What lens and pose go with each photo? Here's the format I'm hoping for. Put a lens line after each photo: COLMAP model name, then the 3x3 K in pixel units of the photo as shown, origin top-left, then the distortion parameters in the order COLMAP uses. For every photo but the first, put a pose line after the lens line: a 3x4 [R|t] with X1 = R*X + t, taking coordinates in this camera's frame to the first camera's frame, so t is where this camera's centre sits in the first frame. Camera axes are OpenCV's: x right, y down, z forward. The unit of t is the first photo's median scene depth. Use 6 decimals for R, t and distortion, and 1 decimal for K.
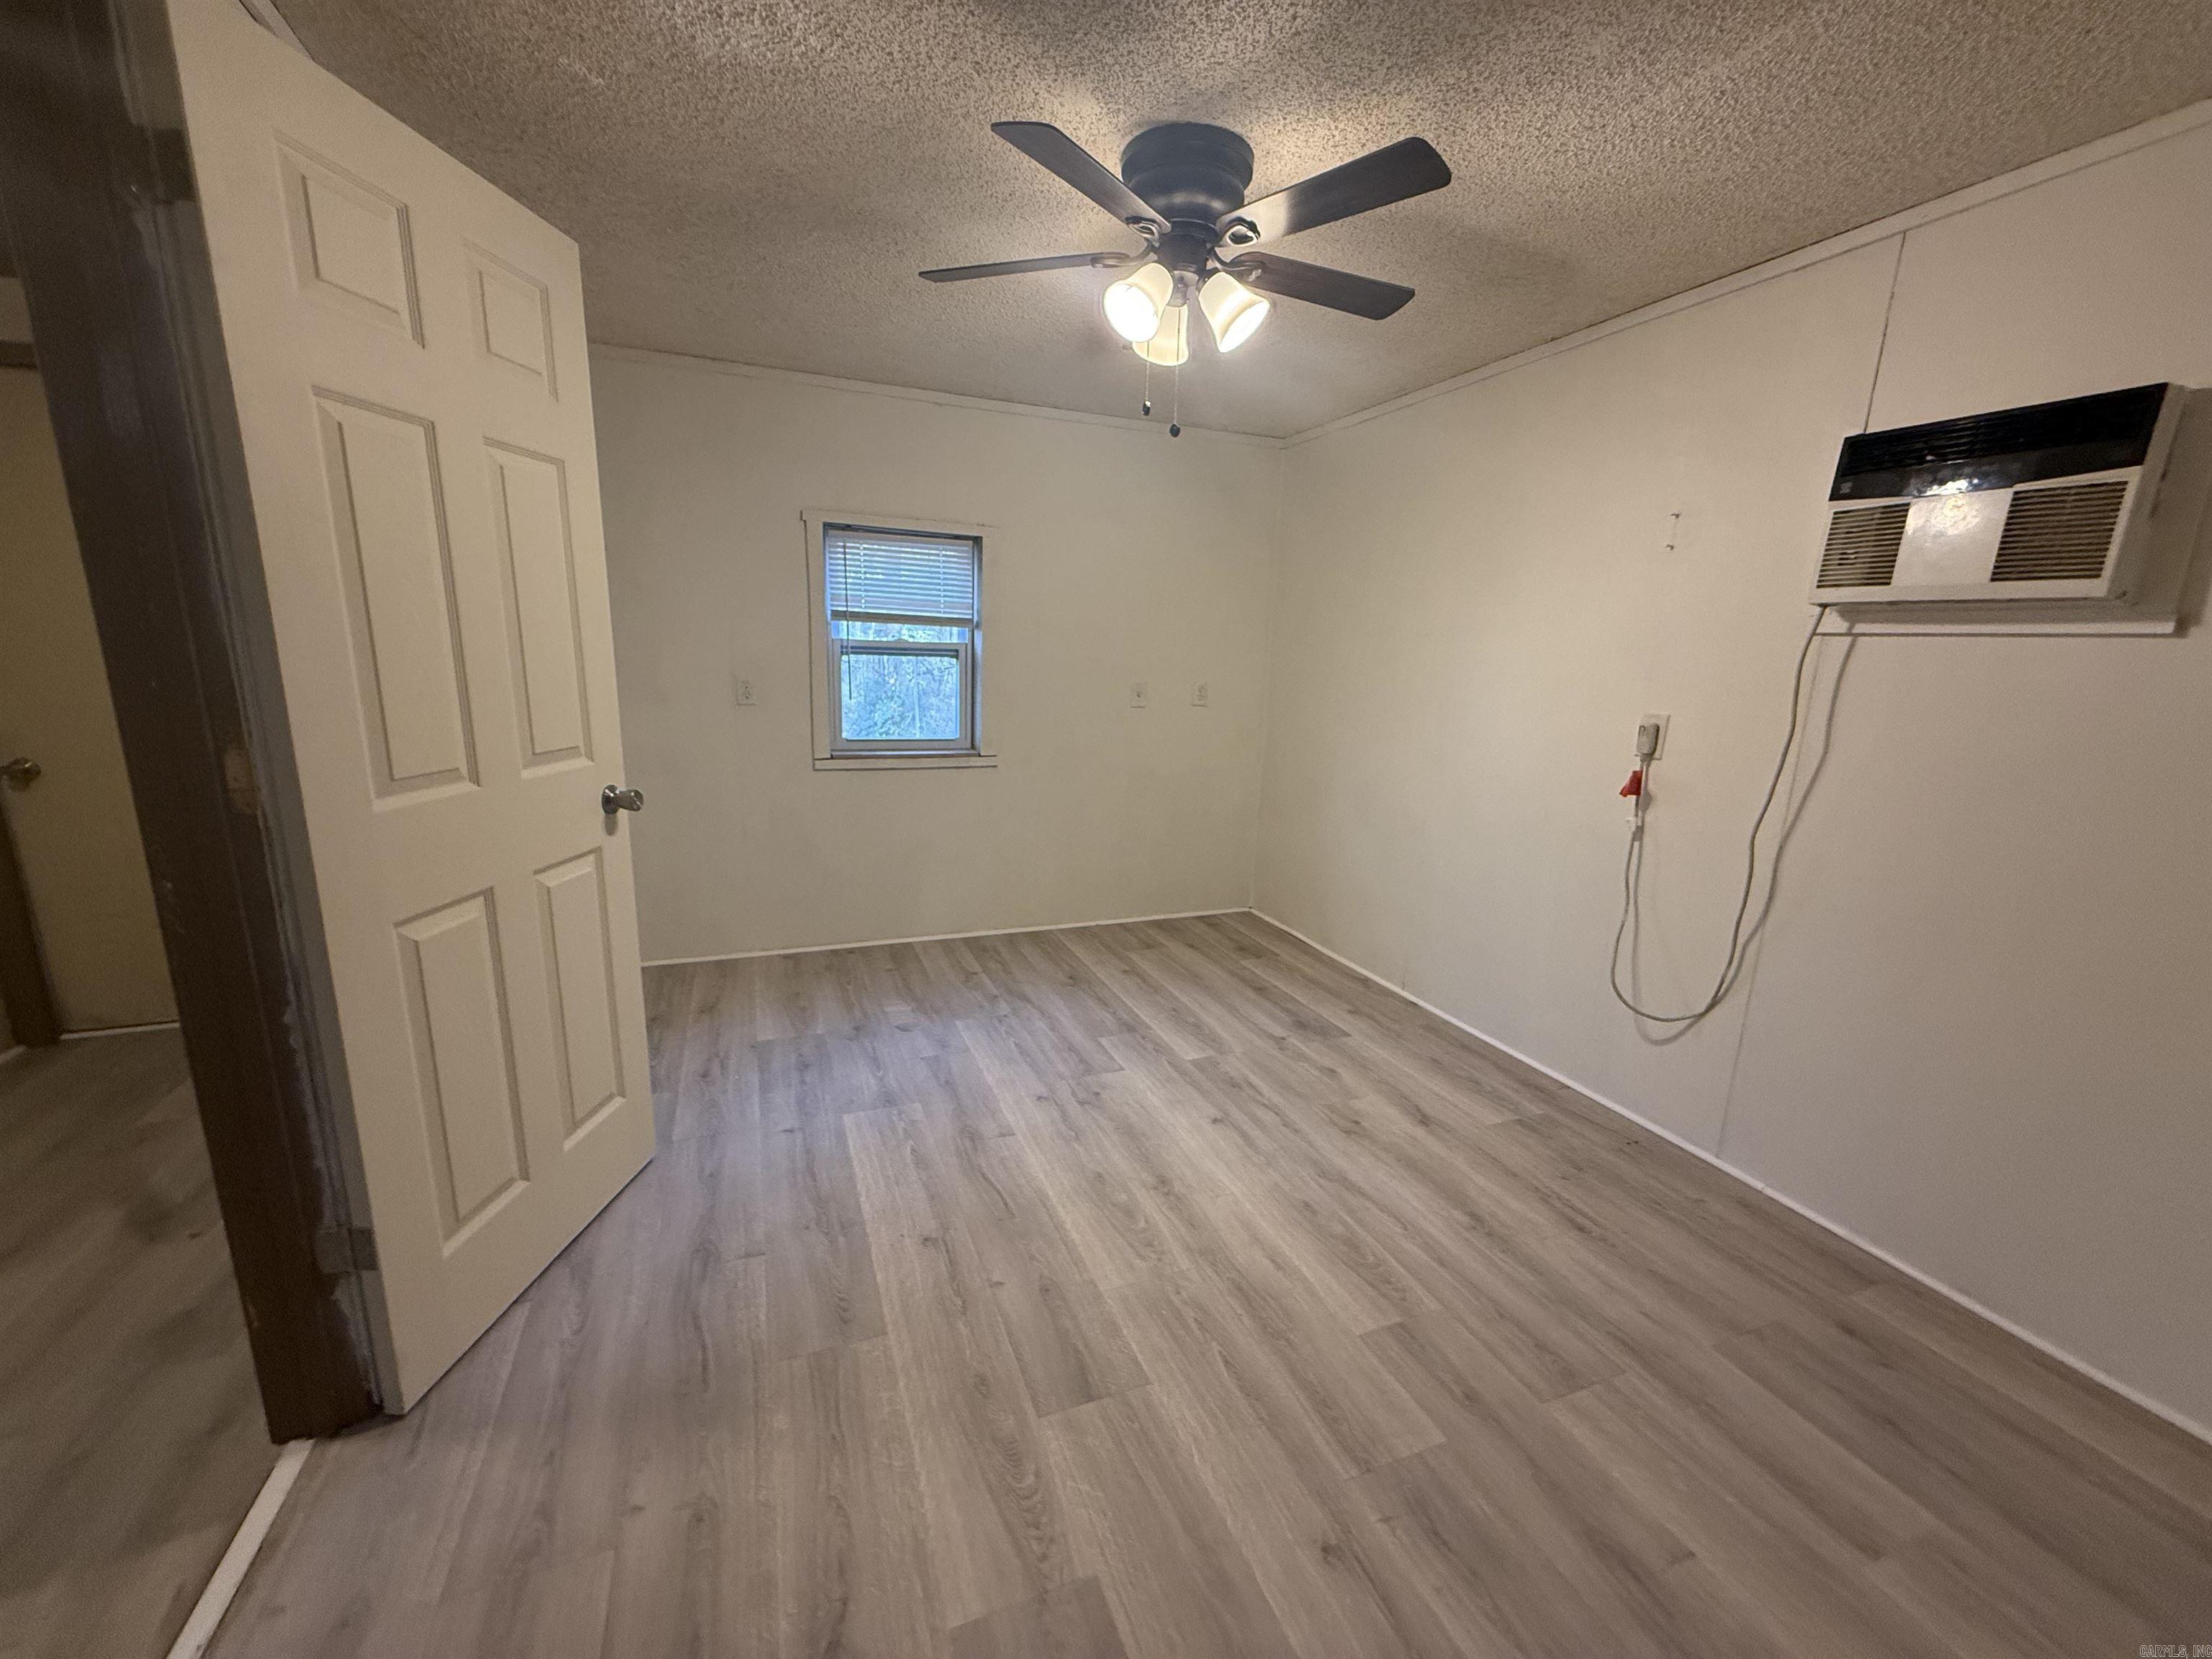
lens RADIAL K [[876.9, 0, 1110.6], [0, 876.9, 828.5], [0, 0, 1]] dist [-0.000121, -0.000059]
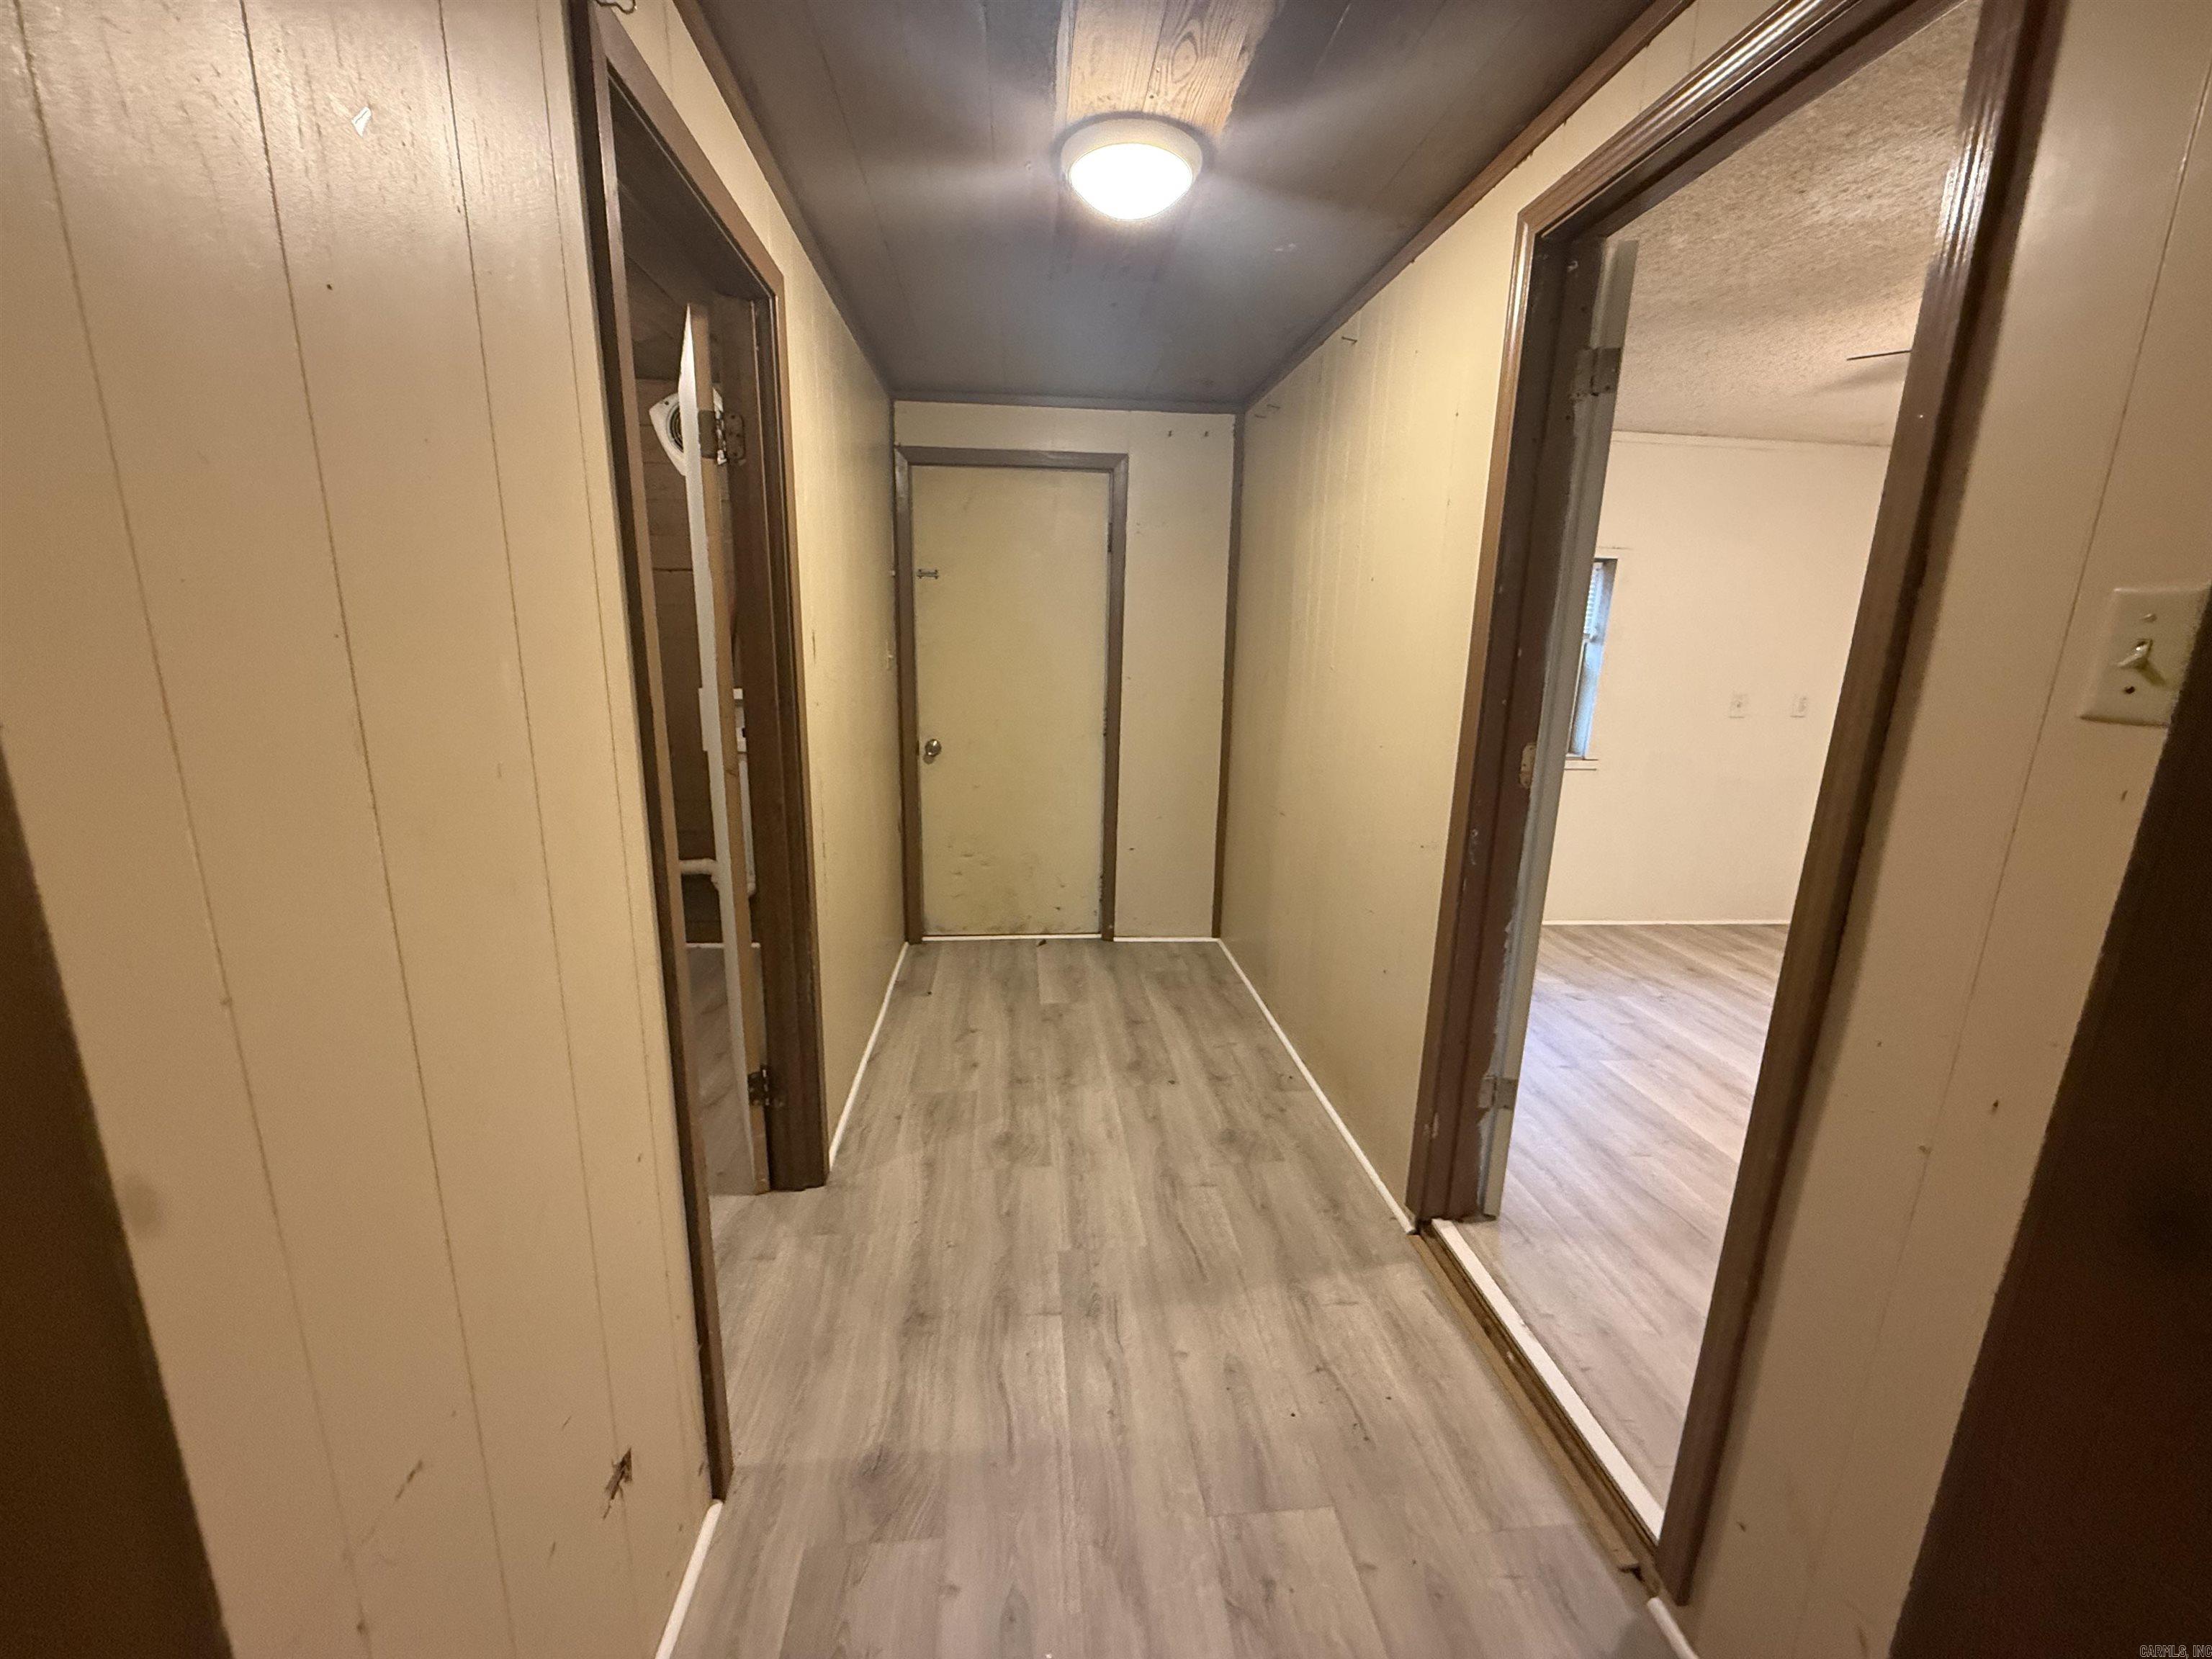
lens RADIAL K [[876.9, 0, 1102.0], [0, 876.9, 828.5], [0, 0, 1]] dist [-0.000121, -0.000059]
pose [[0.959638, 0.054216, -0.275965, -0.472667], [-0.053797, 0.998510, 0.009093, 0.028574], [0.276046, 0.006120, 0.961125, -0.240560]]
